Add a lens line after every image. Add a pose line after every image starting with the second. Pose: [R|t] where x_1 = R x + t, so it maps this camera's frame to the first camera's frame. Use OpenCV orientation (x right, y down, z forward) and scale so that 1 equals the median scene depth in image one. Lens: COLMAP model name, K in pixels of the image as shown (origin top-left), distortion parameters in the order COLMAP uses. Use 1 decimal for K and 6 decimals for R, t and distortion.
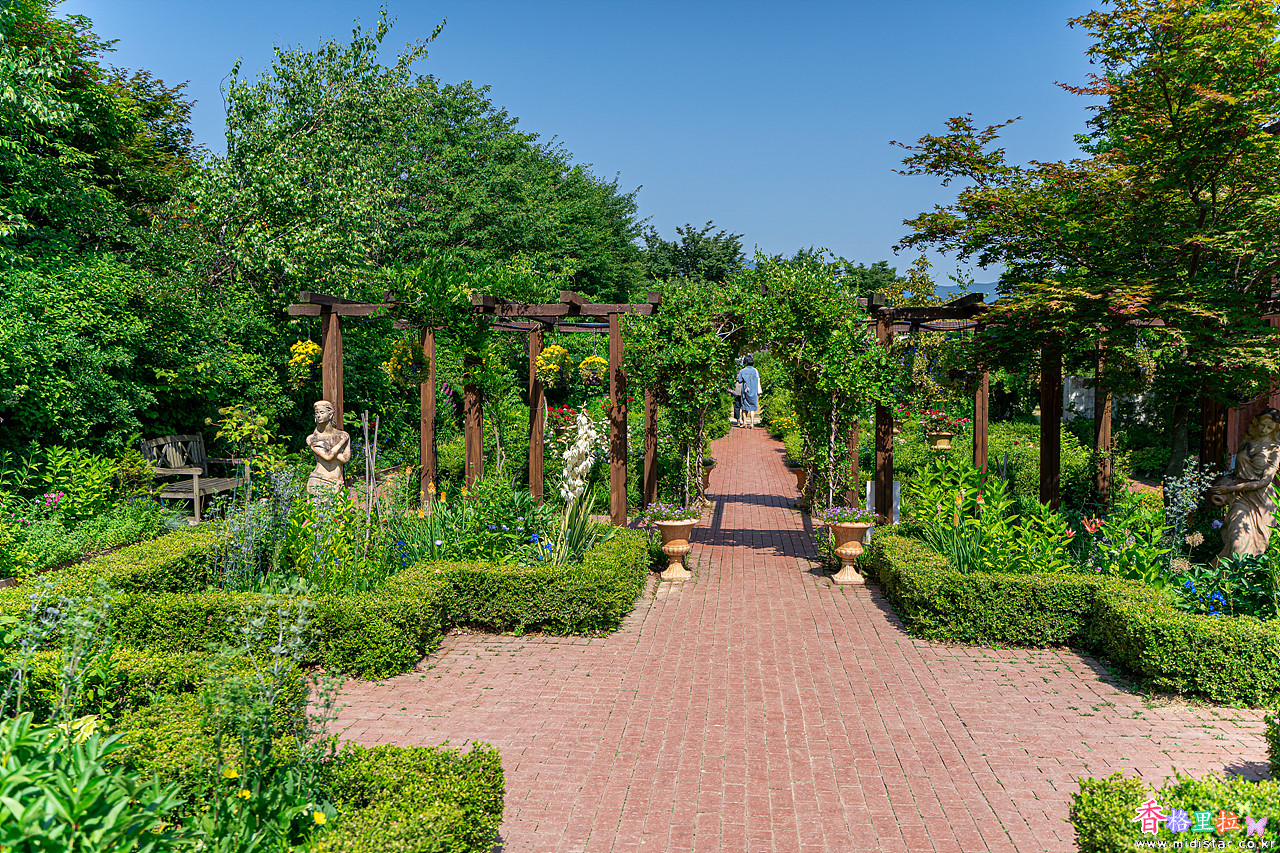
lens RADIAL K [[1063.0, 0, 640.5], [0, 1063.0, 426.4], [0, 0, 1]] dist [0.002798, -0.011470]
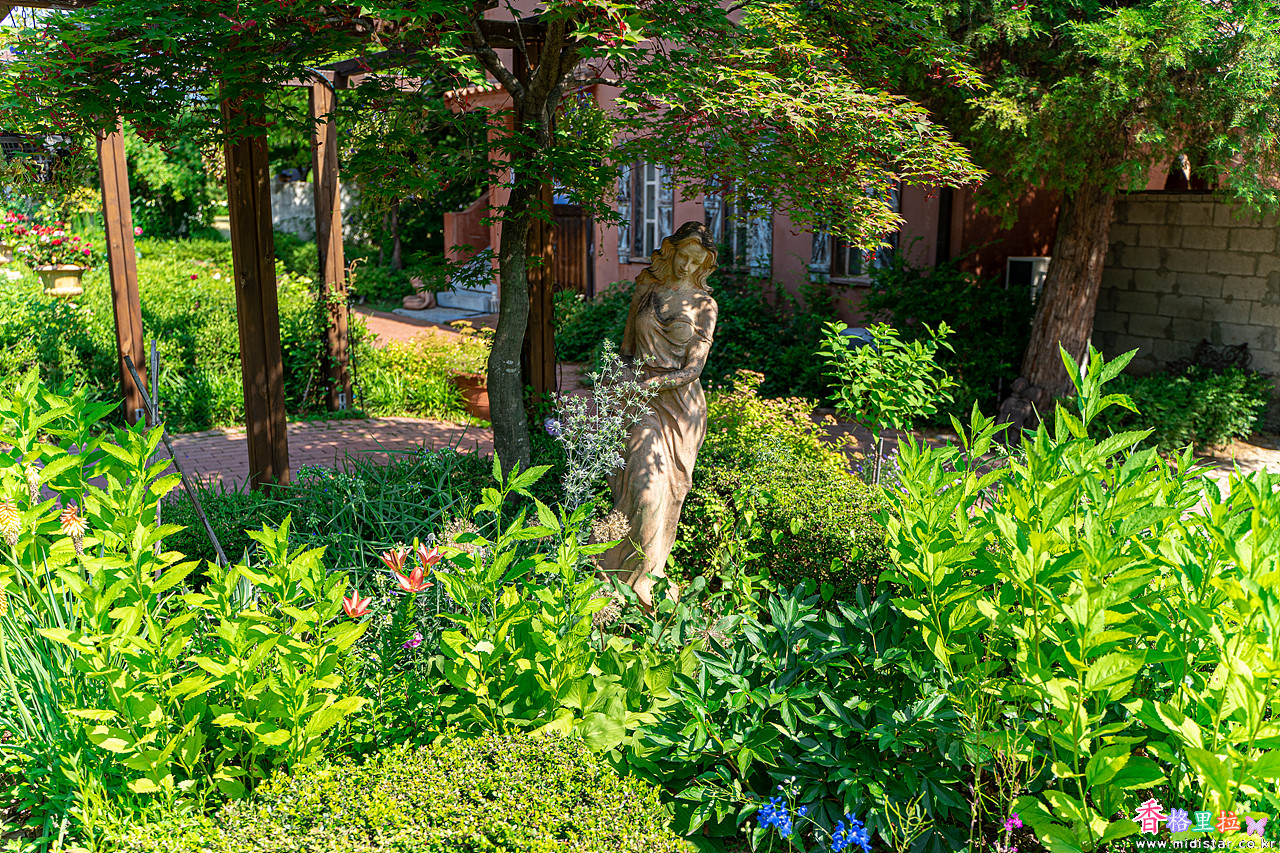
lens RADIAL K [[1063.0, 0, 641.0], [0, 1063.0, 428.0], [0, 0, 1]] dist [0.002798, -0.011470]
pose [[0.746988, -0.136195, 0.650738, 0.153080], [0.019309, 0.982824, 0.183533, -0.009194], [-0.664557, -0.124532, 0.736787, 0.411893]]
